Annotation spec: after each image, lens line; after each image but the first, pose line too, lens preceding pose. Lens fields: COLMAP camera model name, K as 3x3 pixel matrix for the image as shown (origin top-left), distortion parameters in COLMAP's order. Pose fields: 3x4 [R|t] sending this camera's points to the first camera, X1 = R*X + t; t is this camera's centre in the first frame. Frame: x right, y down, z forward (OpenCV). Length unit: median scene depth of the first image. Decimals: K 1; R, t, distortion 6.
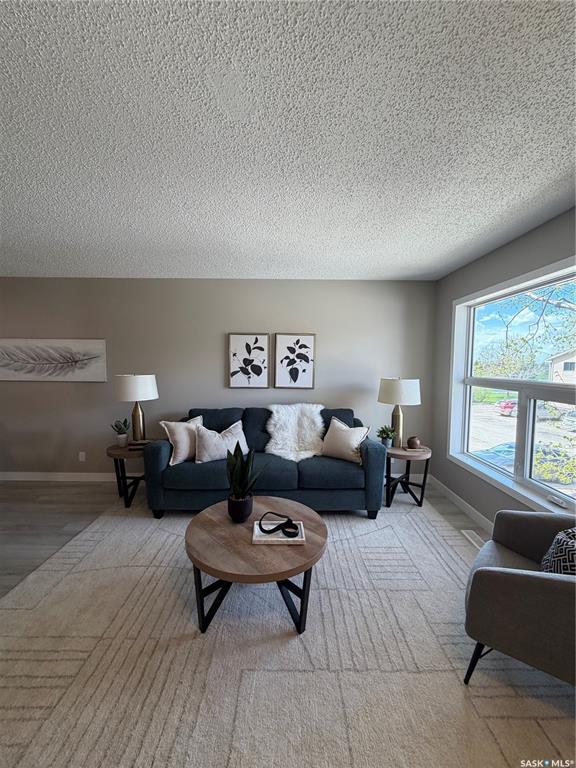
lens RADIAL K [[306.3, 0, 286.7], [0, 306.3, 381.8], [0, 0, 1]] dist [0.001068, -0.000110]
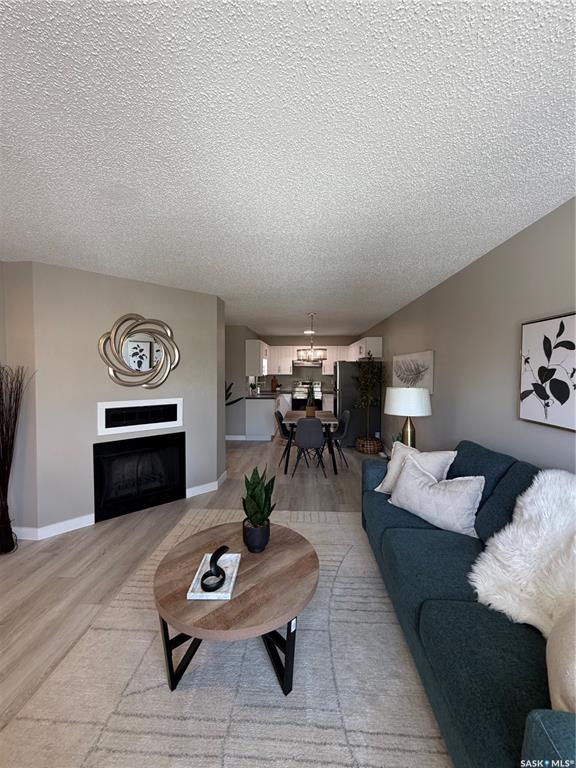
lens RADIAL K [[306.3, 0, 287.3], [0, 306.3, 382.2], [0, 0, 1]] dist [0.001068, -0.000110]
pose [[-0.056672, 0.029082, -0.997969, 0.400214], [-0.064790, 0.997362, 0.032744, -0.040310], [0.996288, 0.066515, -0.054638, 0.608795]]
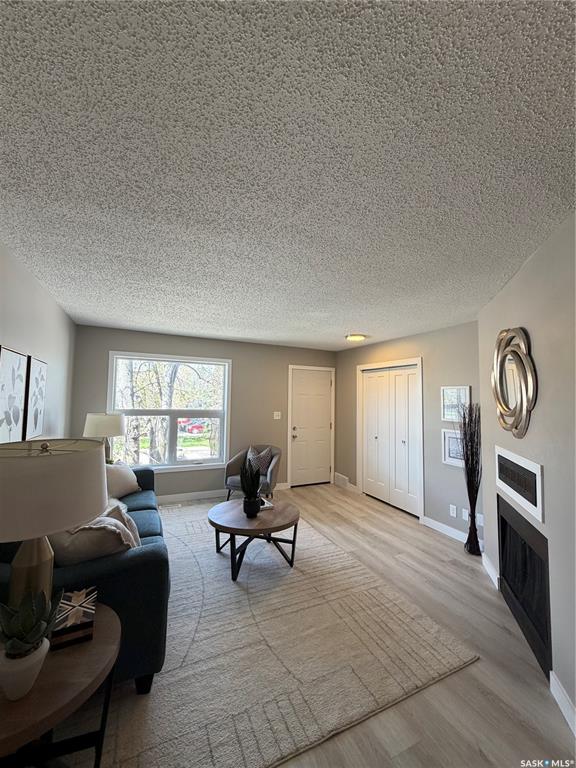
lens RADIAL K [[306.3, 0, 287.2], [0, 306.3, 383.7], [0, 0, 1]] dist [0.001068, -0.000110]
pose [[-0.429092, 0.032278, 0.902684, -0.832858], [0.033478, 0.999243, -0.019816, -0.068787], [-0.902640, 0.021717, -0.429848, 0.793640]]
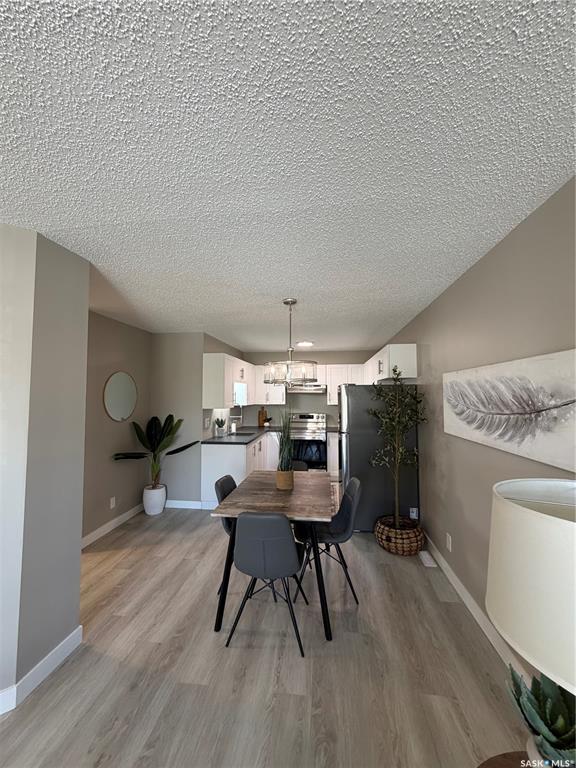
lens RADIAL K [[306.3, 0, 288.6], [0, 306.3, 383.4], [0, 0, 1]] dist [0.001068, -0.000110]
pose [[-0.121030, -0.051900, -0.991291, -0.254274], [-0.062430, 0.997053, -0.044579, -0.064640], [0.990684, 0.056491, -0.123913, 0.732314]]
